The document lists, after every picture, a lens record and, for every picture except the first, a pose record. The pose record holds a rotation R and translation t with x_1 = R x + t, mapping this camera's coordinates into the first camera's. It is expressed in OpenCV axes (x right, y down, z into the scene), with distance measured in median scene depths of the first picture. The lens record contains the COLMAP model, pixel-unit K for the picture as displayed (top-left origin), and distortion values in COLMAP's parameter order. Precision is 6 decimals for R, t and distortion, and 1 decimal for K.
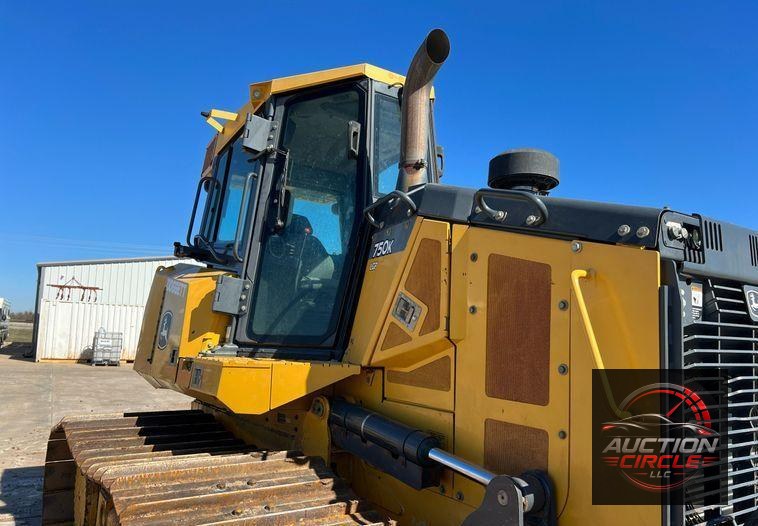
lens RADIAL K [[565.2, 0, 382.7], [0, 565.2, 287.4], [0, 0, 1]] dist [0.136988, -0.229679]
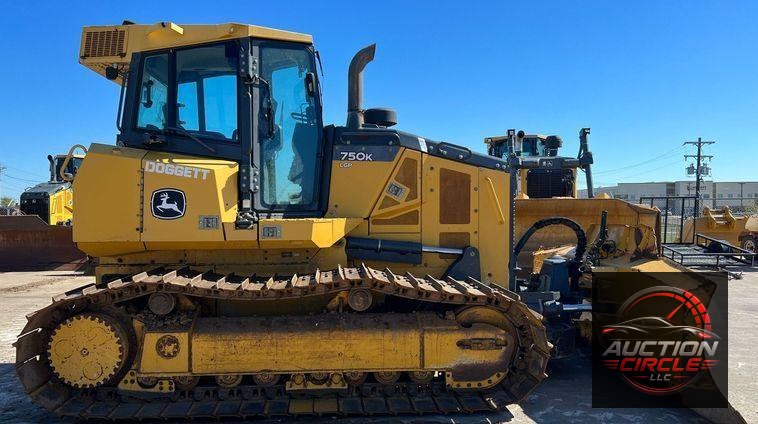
lens RADIAL K [[615.9, 0, 362.5], [0, 615.9, 231.7], [0, 0, 1]] dist [0.122289, -0.237748]
pose [[0.526385, -0.075509, 0.846887, -1.968154], [-0.048829, 0.991720, 0.118772, -0.073257], [-0.848843, -0.103872, 0.518340, -0.124517]]
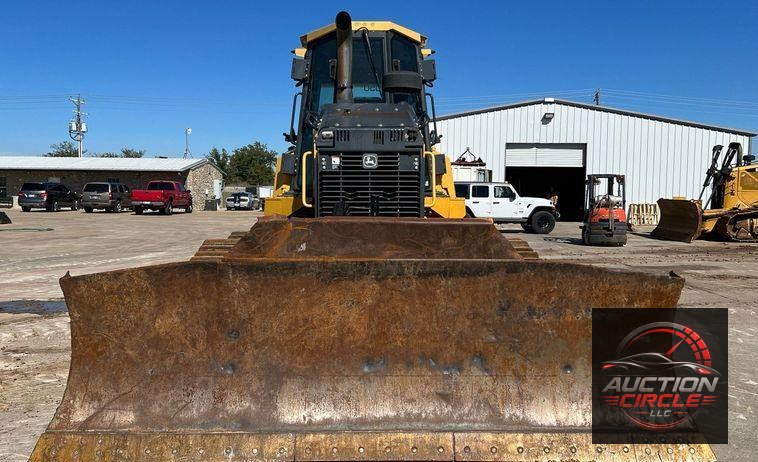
lens RADIAL K [[754.8, 0, 379.0], [0, 754.8, 231.0], [0, 0, 1]] dist [0.055687, -0.002858]
pose [[0.834526, -0.006572, -0.550929, 1.707019], [0.078246, 0.991208, 0.106700, -0.010767], [0.545383, -0.132152, 0.827703, -1.150806]]
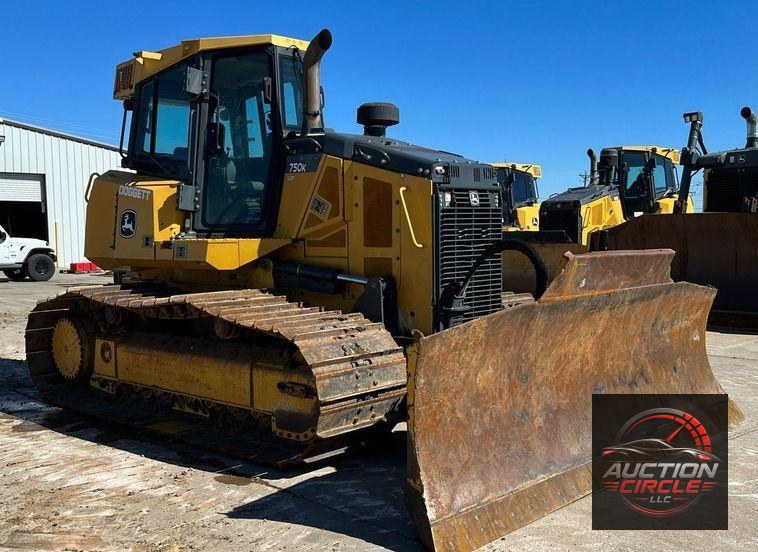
lens RADIAL K [[849.4, 0, 355.6], [0, 849.4, 288.8], [0, 0, 1]] dist [0.096229, -0.019497]
pose [[0.977503, -0.066903, 0.200028, -0.397934], [0.032758, 0.985008, 0.169372, -0.152107], [-0.208361, -0.159010, 0.965040, -1.664992]]
